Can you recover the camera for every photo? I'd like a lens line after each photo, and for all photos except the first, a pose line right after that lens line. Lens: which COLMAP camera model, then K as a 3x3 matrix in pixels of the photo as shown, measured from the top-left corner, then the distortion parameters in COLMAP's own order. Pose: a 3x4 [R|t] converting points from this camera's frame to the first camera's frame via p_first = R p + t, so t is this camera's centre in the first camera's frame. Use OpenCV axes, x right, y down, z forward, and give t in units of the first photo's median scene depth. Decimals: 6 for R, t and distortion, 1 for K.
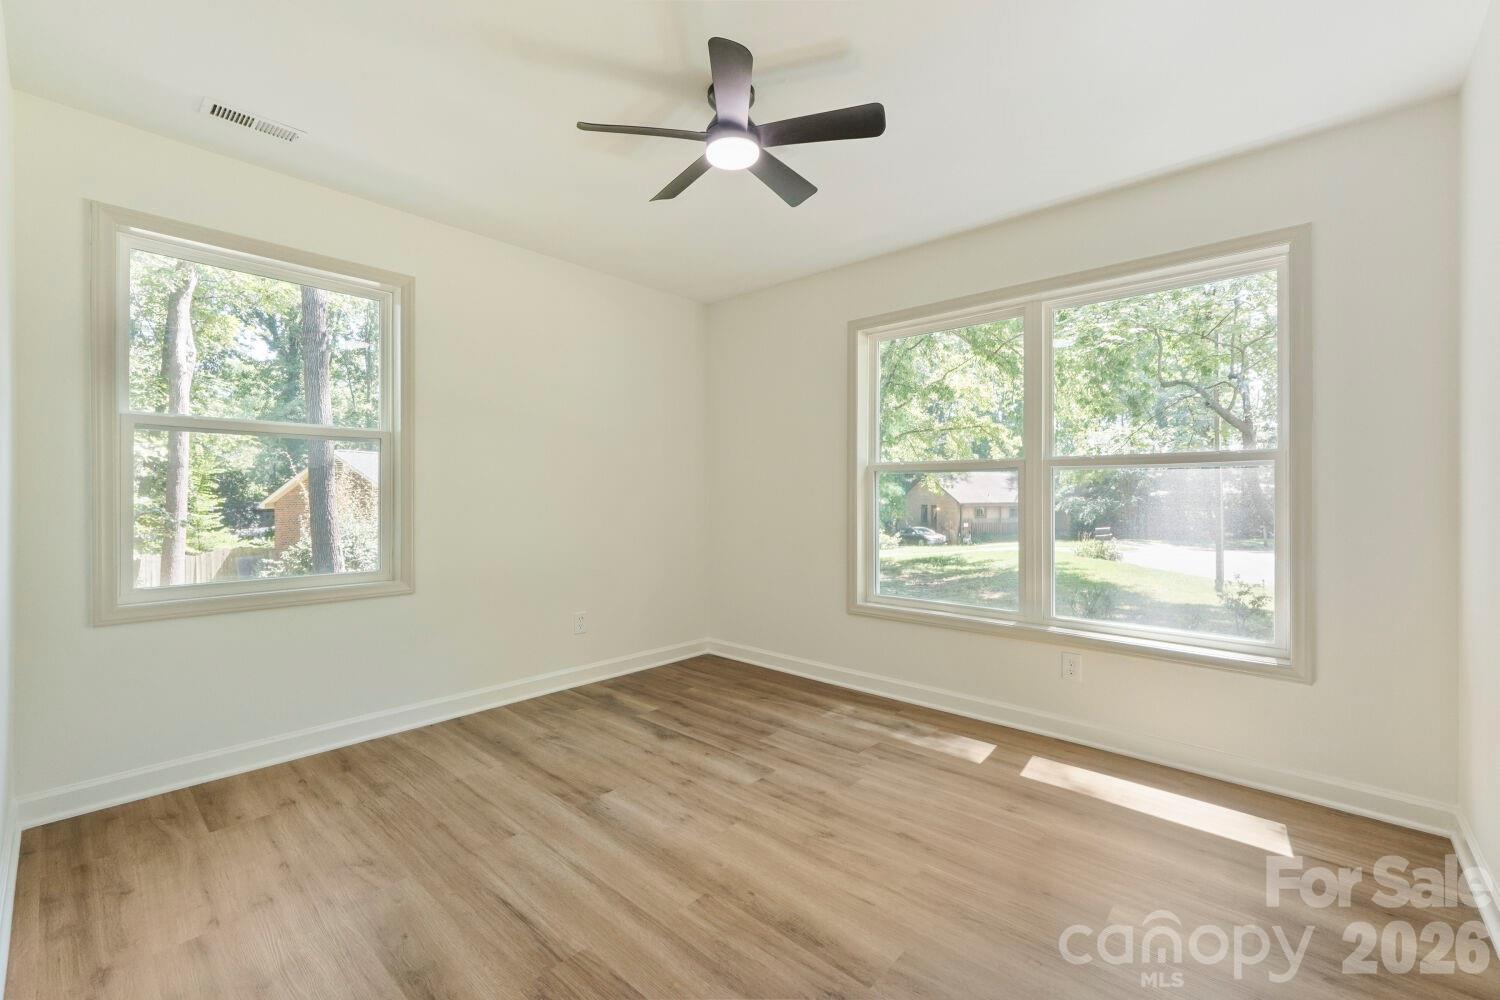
lens RADIAL K [[629.7, 0, 749.8], [0, 629.7, 492.1], [0, 0, 1]] dist [-0.001252, 0.000661]
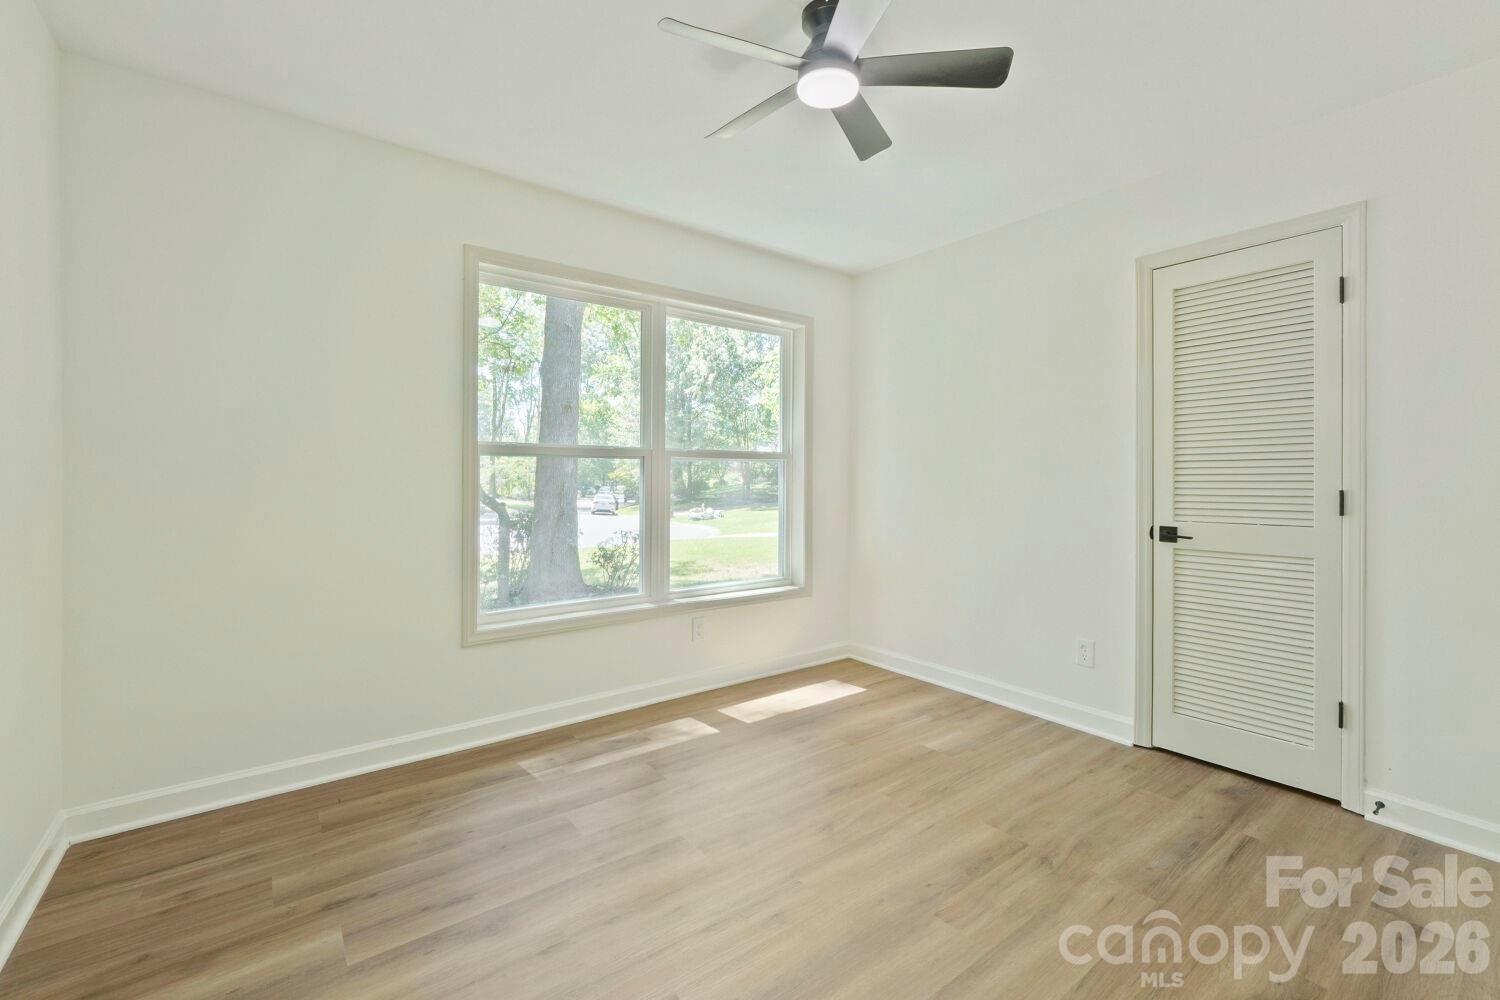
lens RADIAL K [[646.5, 0, 758.1], [0, 646.5, 479.8], [0, 0, 1]] dist [-0.007125, 0.000718]
pose [[0.165563, -0.003449, 0.986193, -0.630195], [-0.005025, 0.999978, 0.004341, -0.006930], [-0.986186, -0.005674, 0.165542, 0.659168]]
